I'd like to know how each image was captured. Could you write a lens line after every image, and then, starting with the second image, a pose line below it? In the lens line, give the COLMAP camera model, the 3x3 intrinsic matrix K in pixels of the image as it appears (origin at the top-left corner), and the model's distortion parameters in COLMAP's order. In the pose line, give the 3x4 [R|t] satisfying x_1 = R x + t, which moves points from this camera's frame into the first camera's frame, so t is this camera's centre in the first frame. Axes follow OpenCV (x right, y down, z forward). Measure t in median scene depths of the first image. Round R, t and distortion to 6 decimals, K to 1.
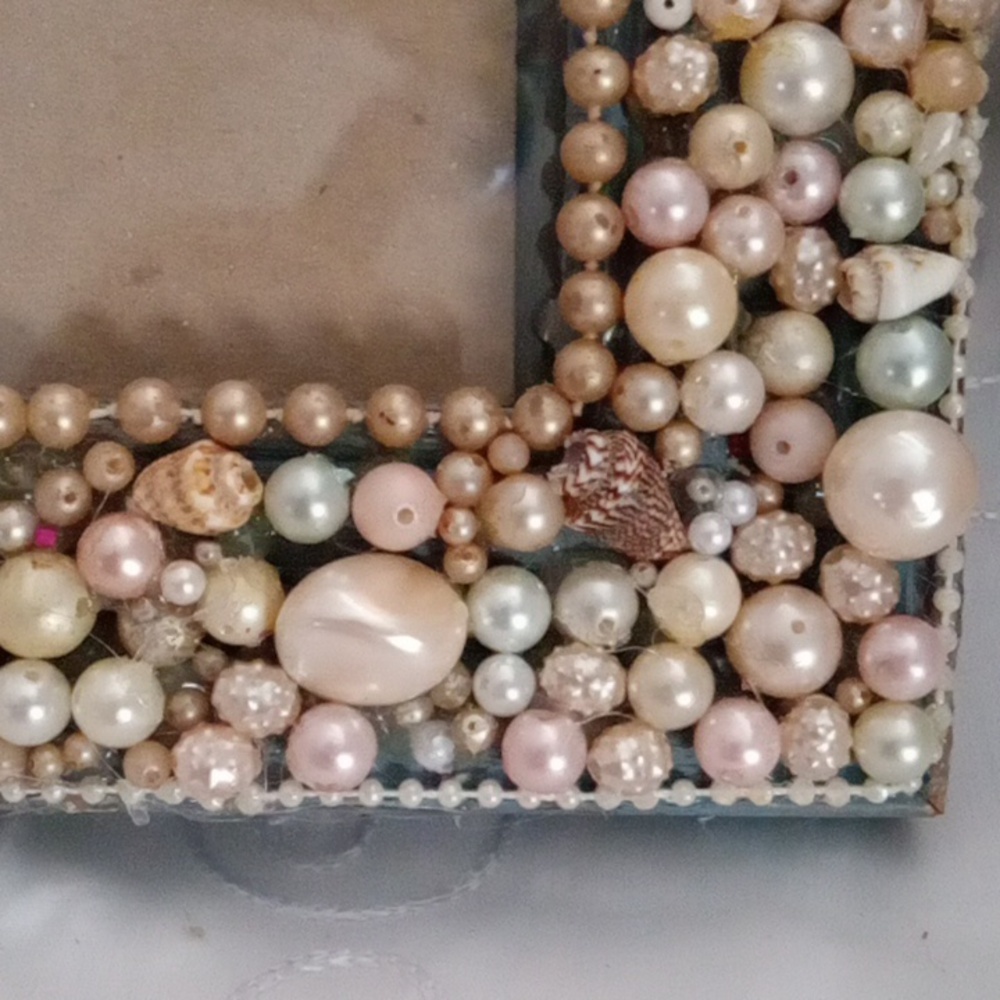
lens RADIAL K [[1909.2, 0, 498.8], [0, 1909.2, 499.1], [0, 0, 1]] dist [0.128803, -0.721602]
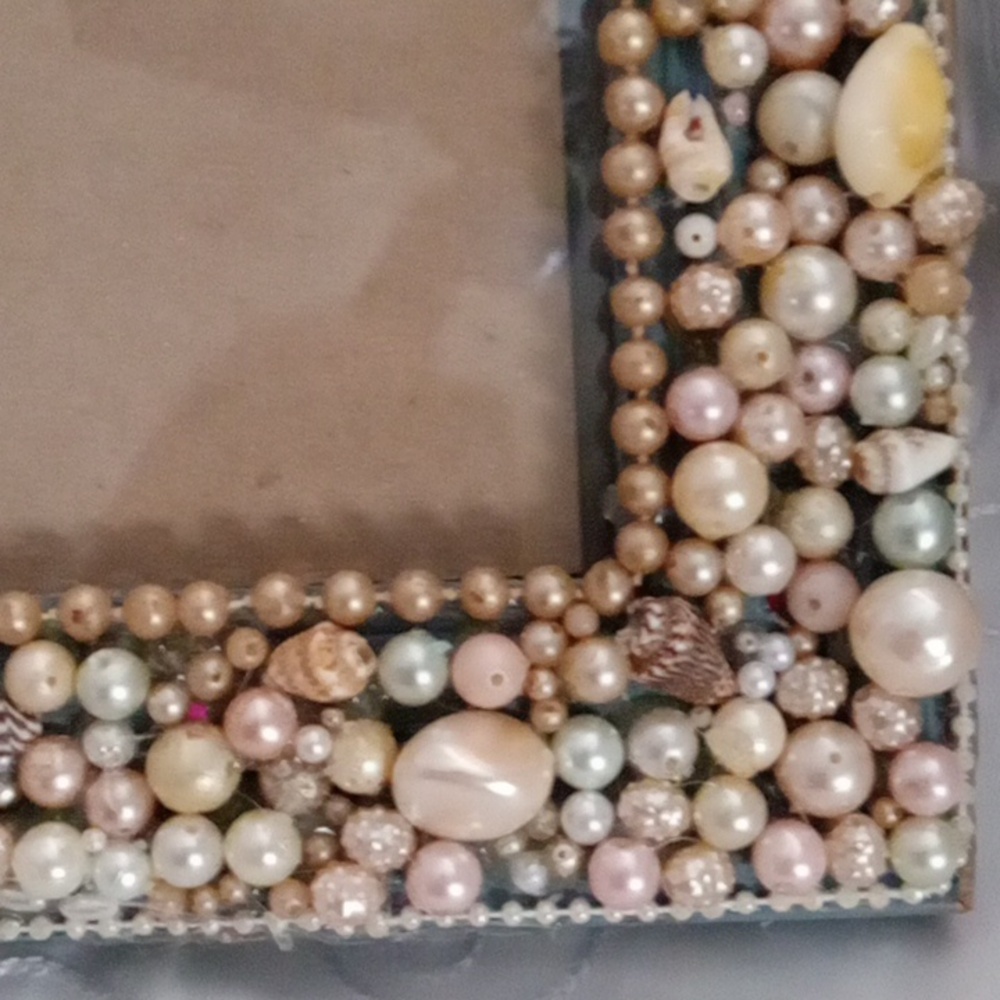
lens RADIAL K [[1909.2, 0, 498.8], [0, 1909.2, 499.1], [0, 0, 1]] dist [0.128803, -0.721602]
pose [[0.998176, -0.049847, -0.034072, -0.001596], [0.048541, 0.998093, -0.038144, -0.056347], [0.035908, 0.036420, 0.998691, -0.186181]]
